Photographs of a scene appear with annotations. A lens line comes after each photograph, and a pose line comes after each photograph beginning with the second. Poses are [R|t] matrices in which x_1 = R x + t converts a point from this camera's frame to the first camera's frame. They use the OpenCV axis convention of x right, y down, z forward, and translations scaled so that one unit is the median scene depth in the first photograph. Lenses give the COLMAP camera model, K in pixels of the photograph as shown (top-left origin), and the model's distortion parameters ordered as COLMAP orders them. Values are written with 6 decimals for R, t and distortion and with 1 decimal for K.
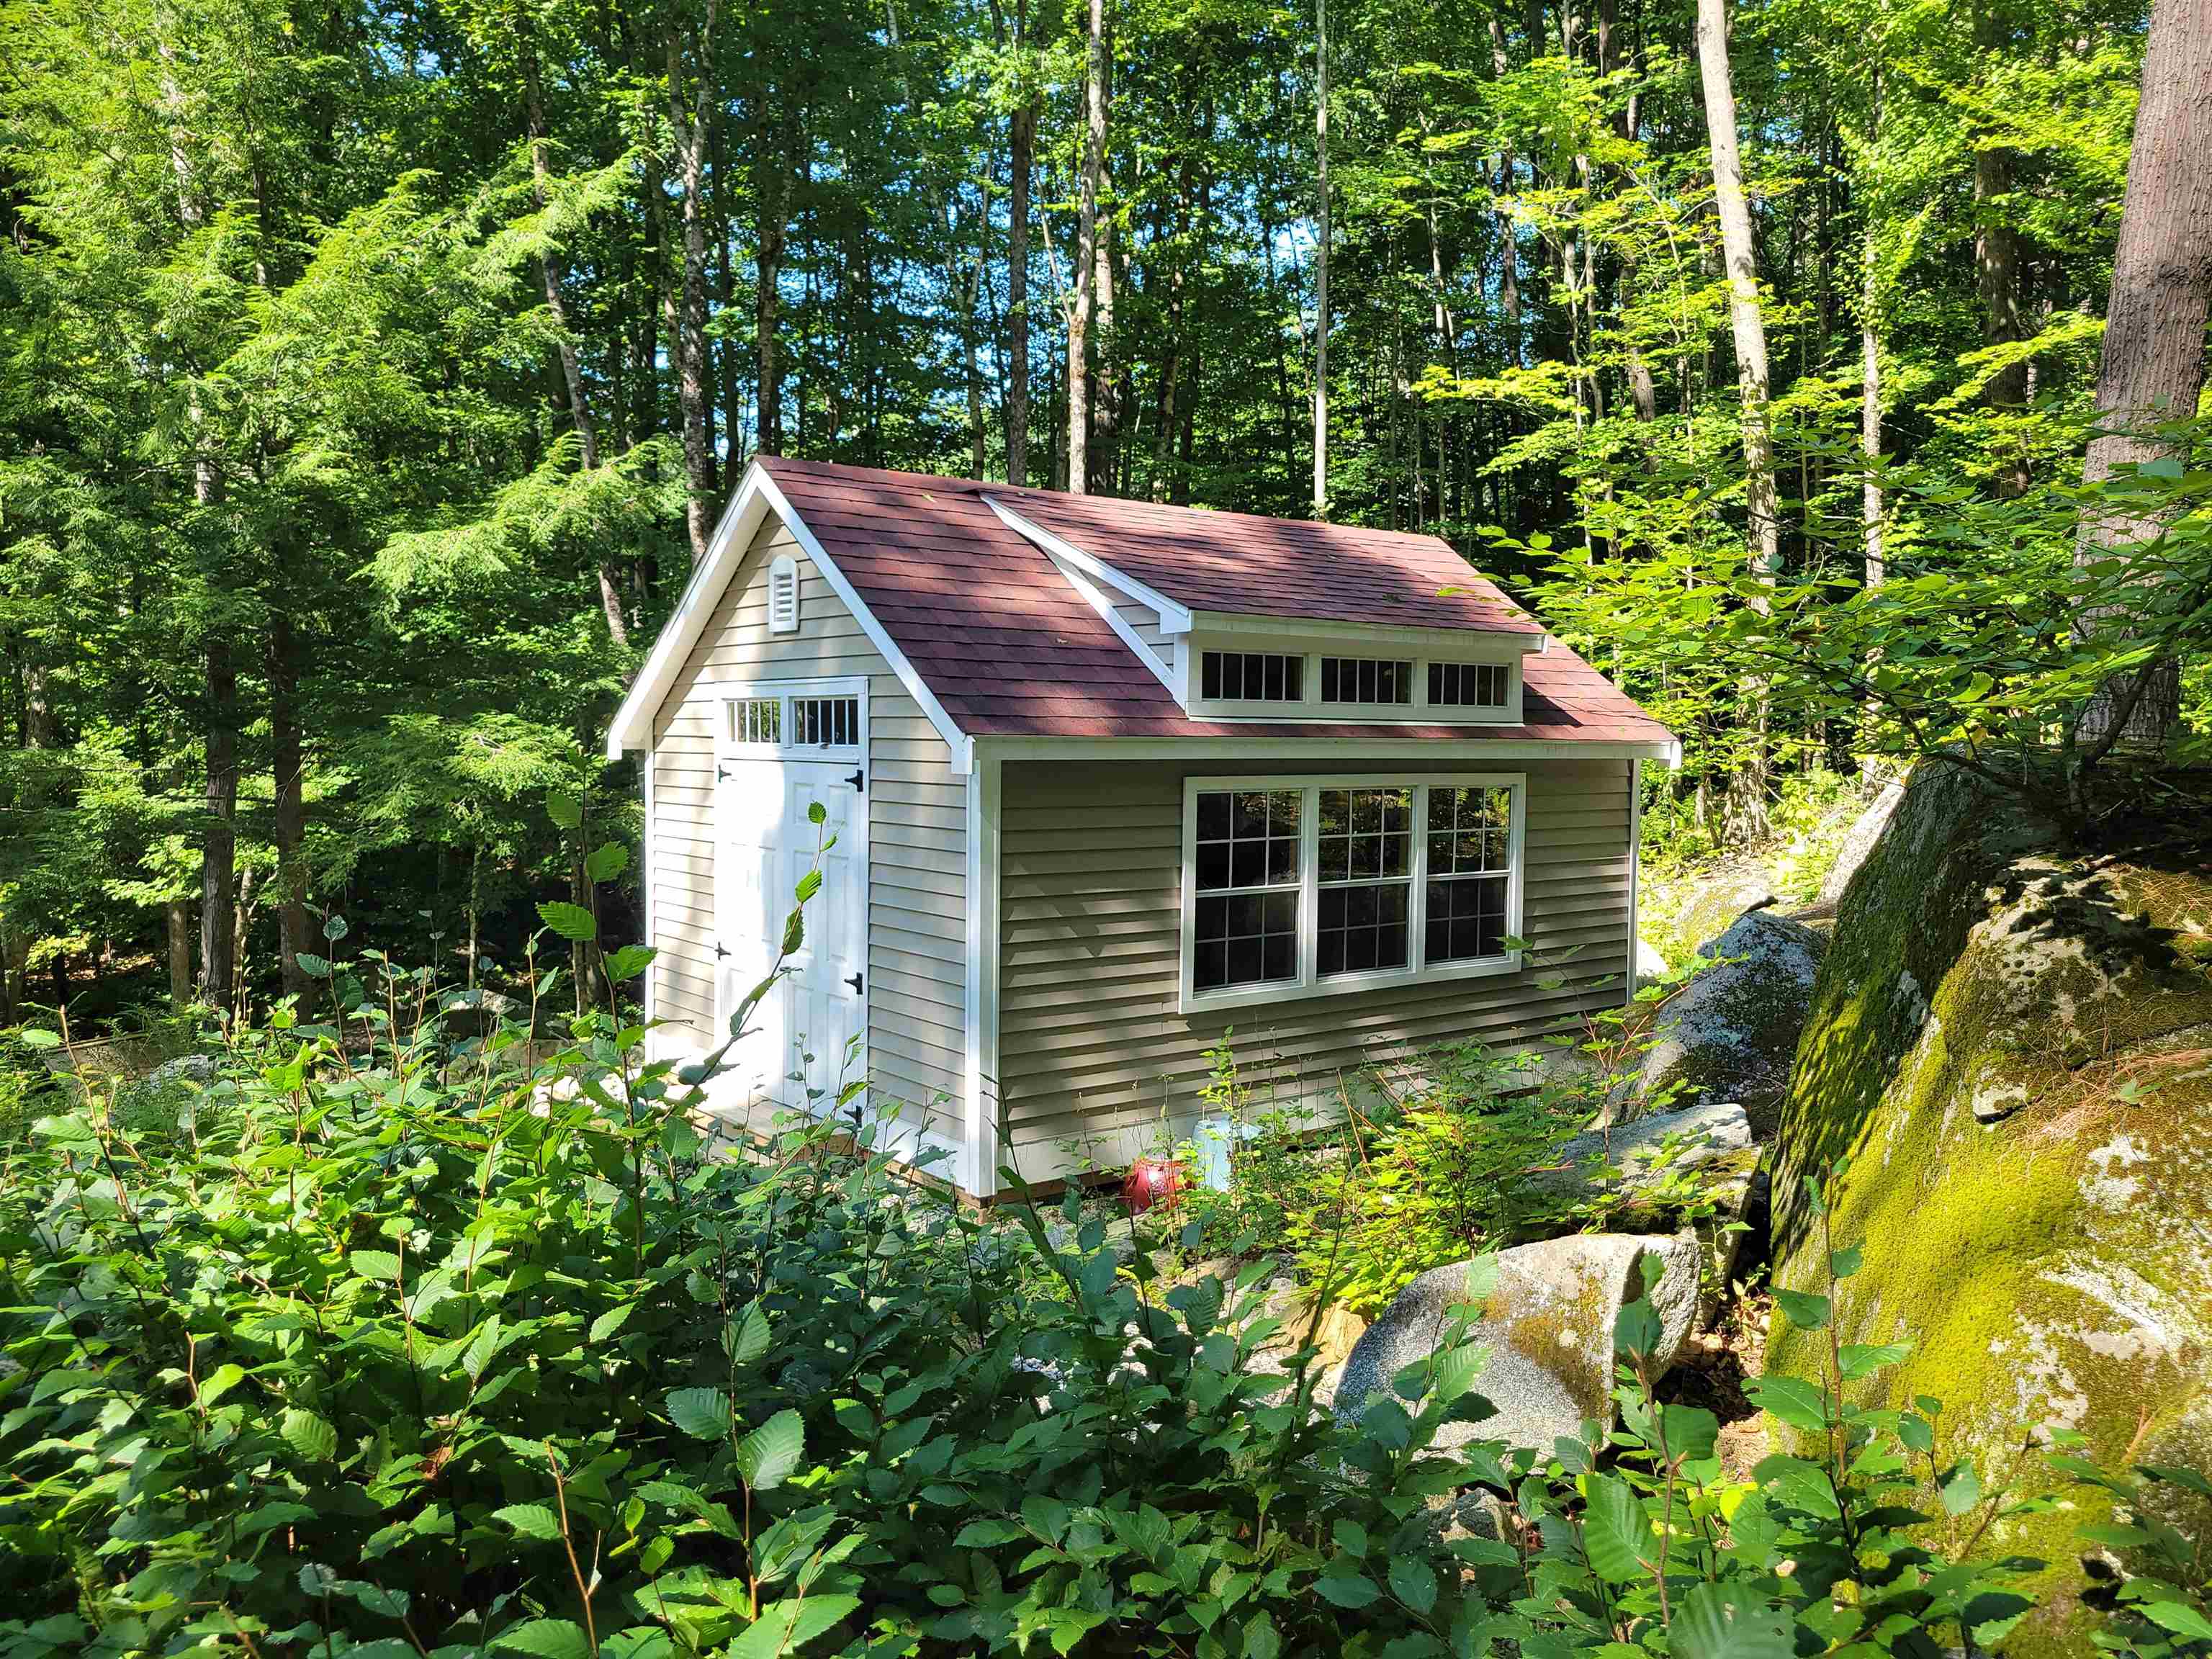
lens RADIAL K [[1621.9, 0, 1106.0], [0, 1621.9, 829.5], [0, 0, 1]] dist [0.028695, -0.006905]
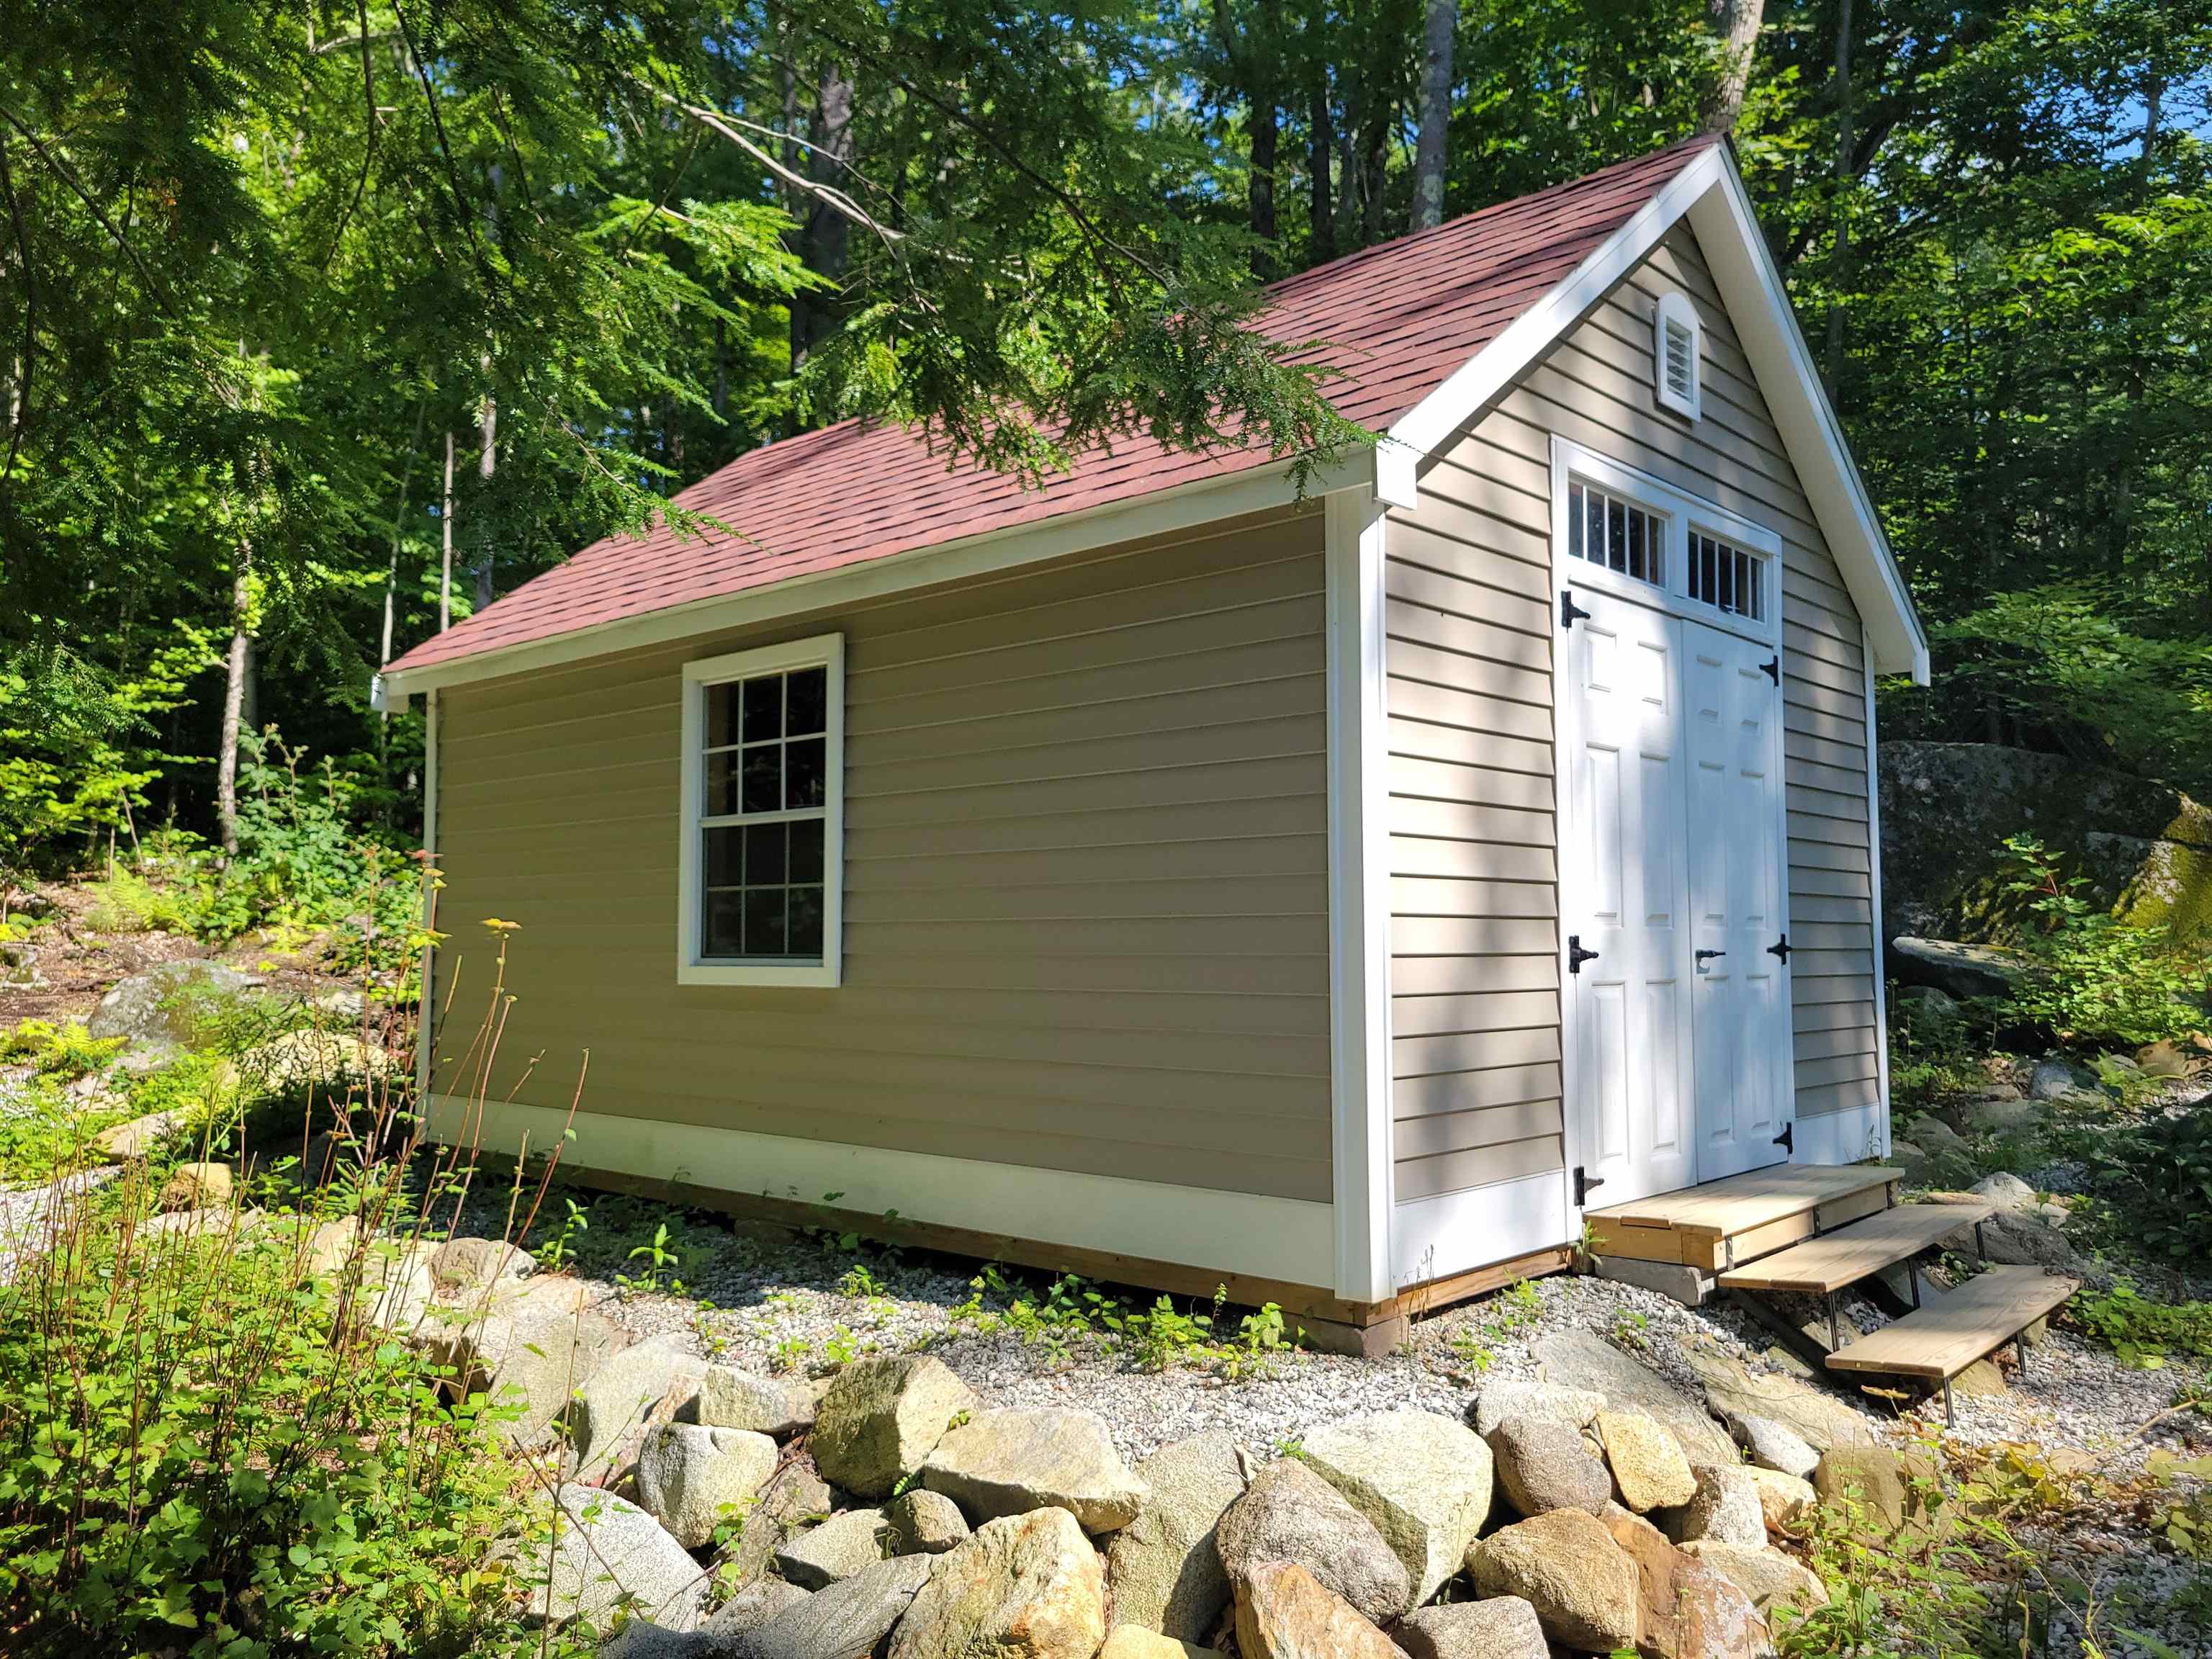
lens RADIAL K [[1621.9, 0, 1106.0], [0, 1621.9, 829.5], [0, 0, 1]] dist [0.028695, -0.006905]
pose [[-0.156749, 0.050189, 0.986362, -0.813896], [0.056544, 0.997526, -0.041771, 0.054124], [-0.986018, 0.049225, -0.159199, 1.392061]]
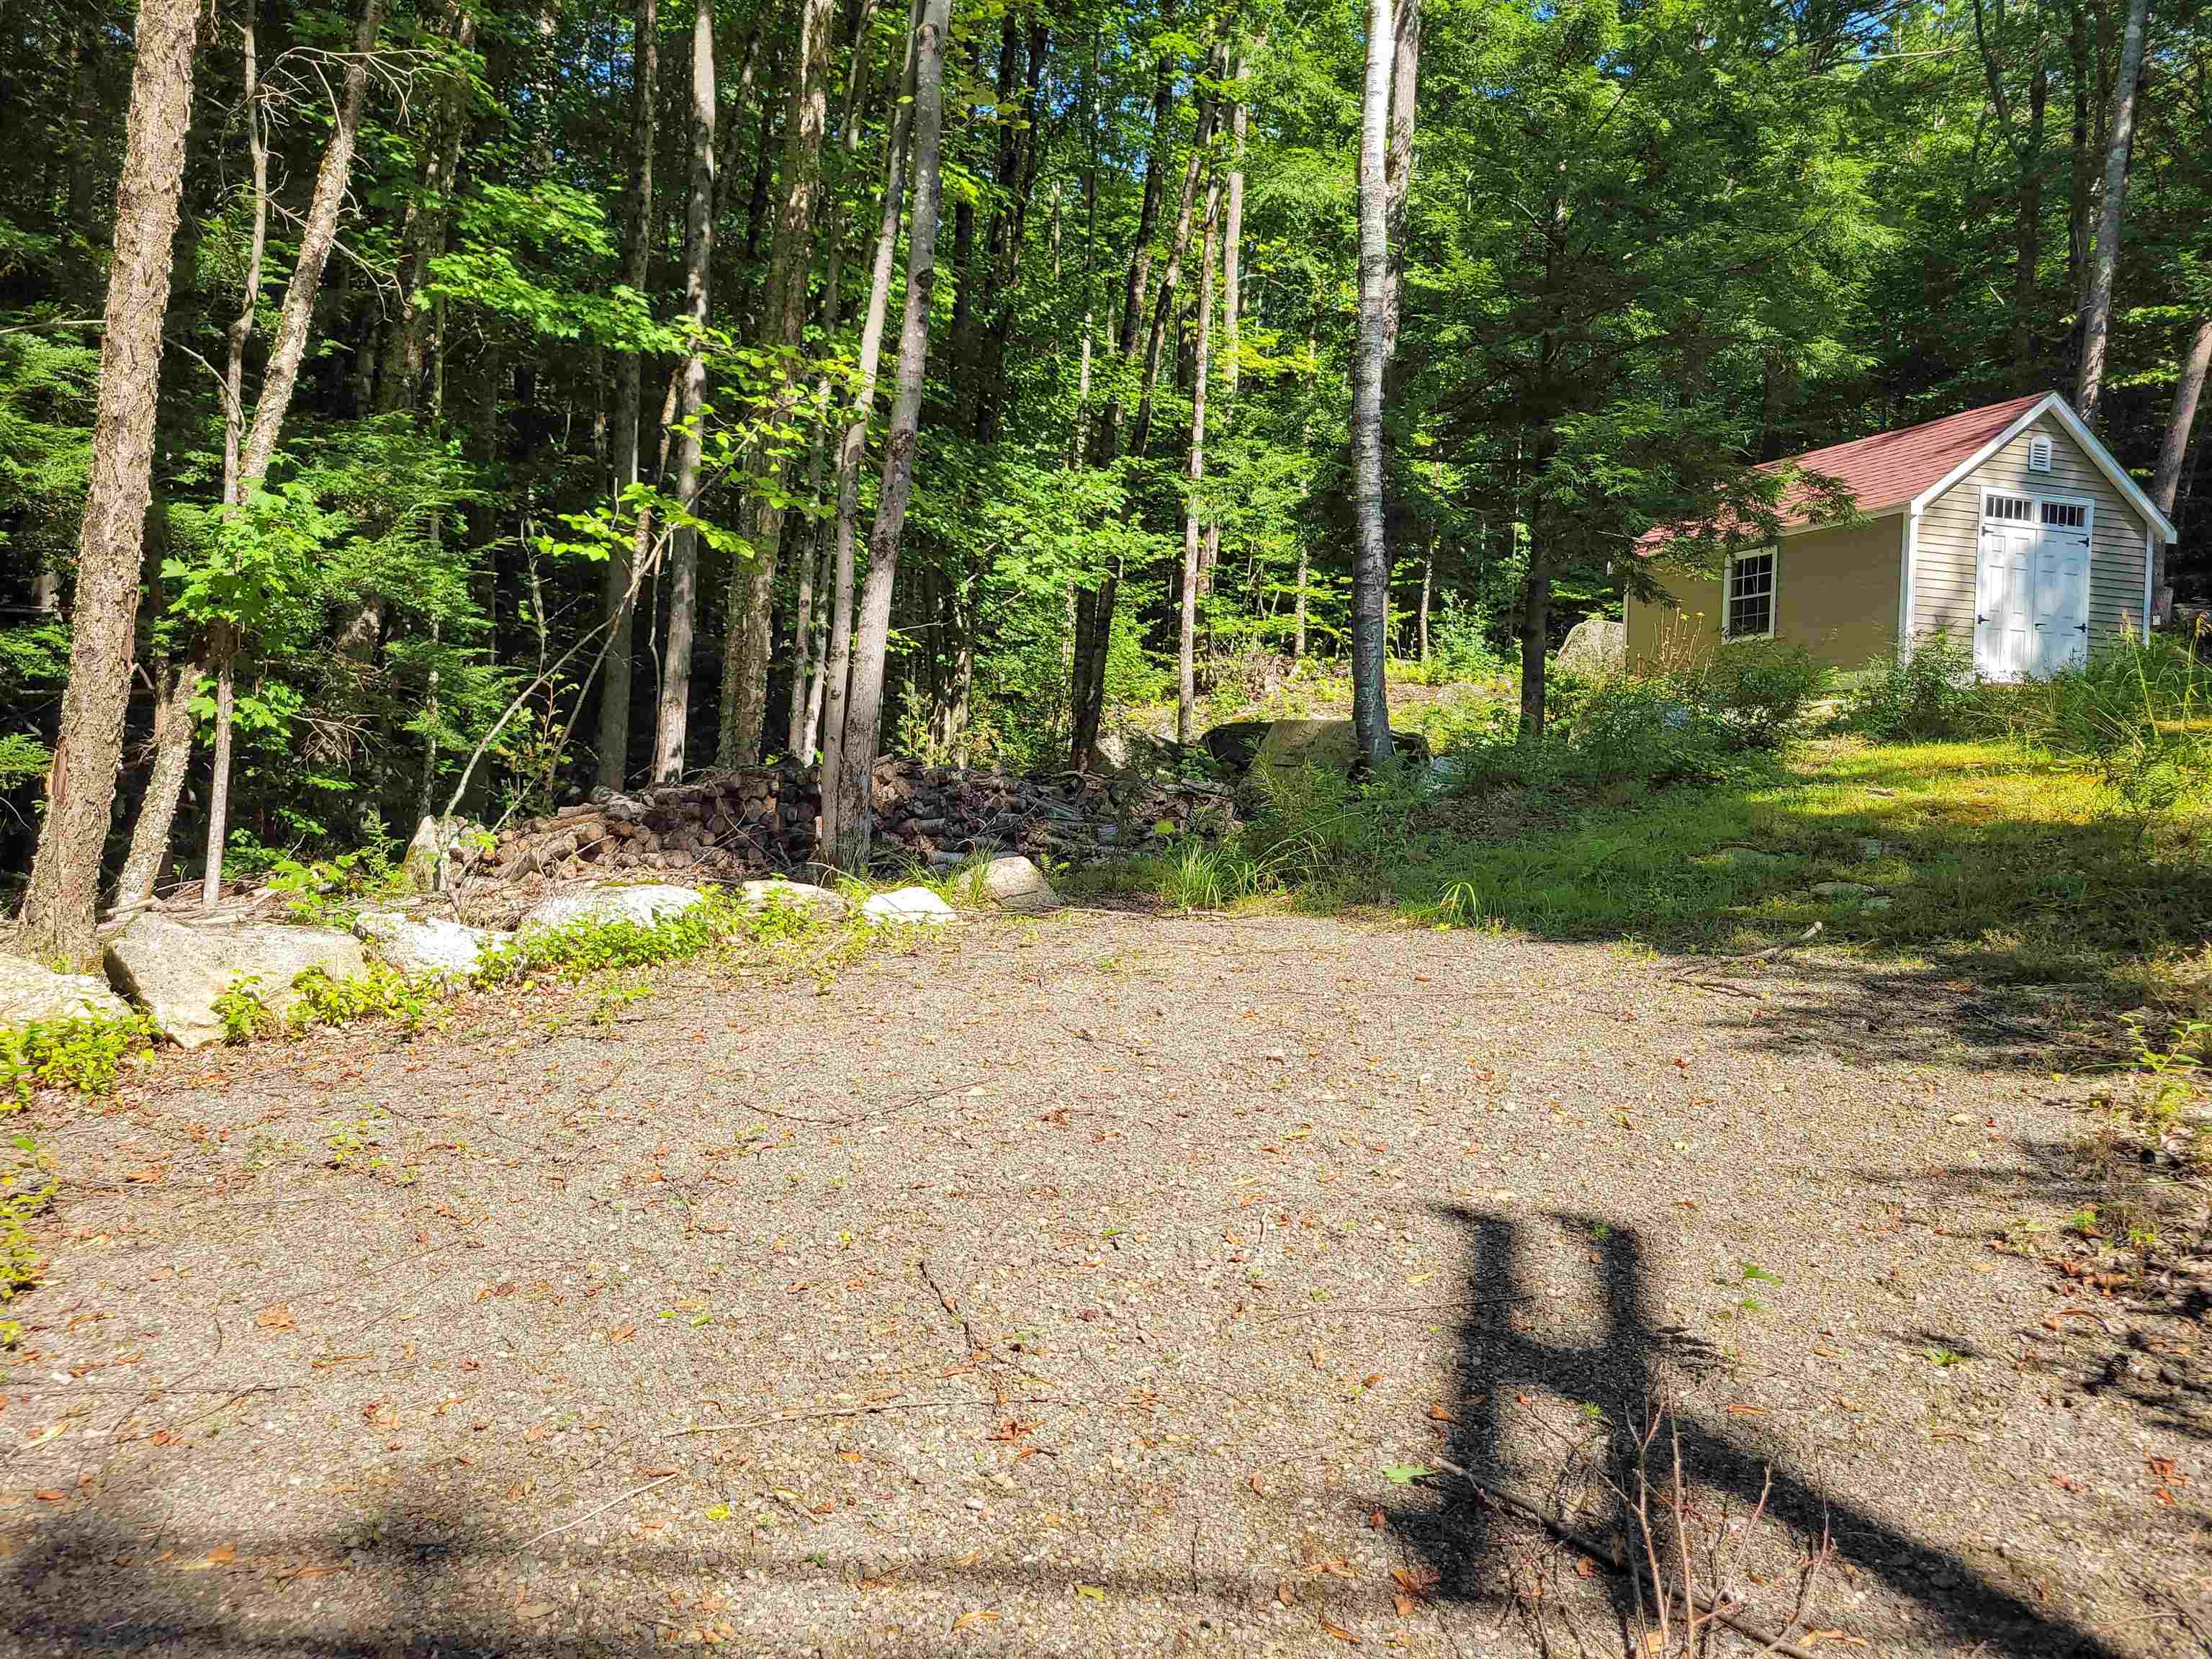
lens RADIAL K [[1621.9, 0, 1106.0], [0, 1621.9, 829.5], [0, 0, 1]] dist [0.028695, -0.006905]
pose [[0.308124, -0.016013, 0.951212, -2.834582], [0.027430, 0.999592, 0.007942, 0.326657], [-0.950951, 0.023645, 0.308437, 1.604445]]
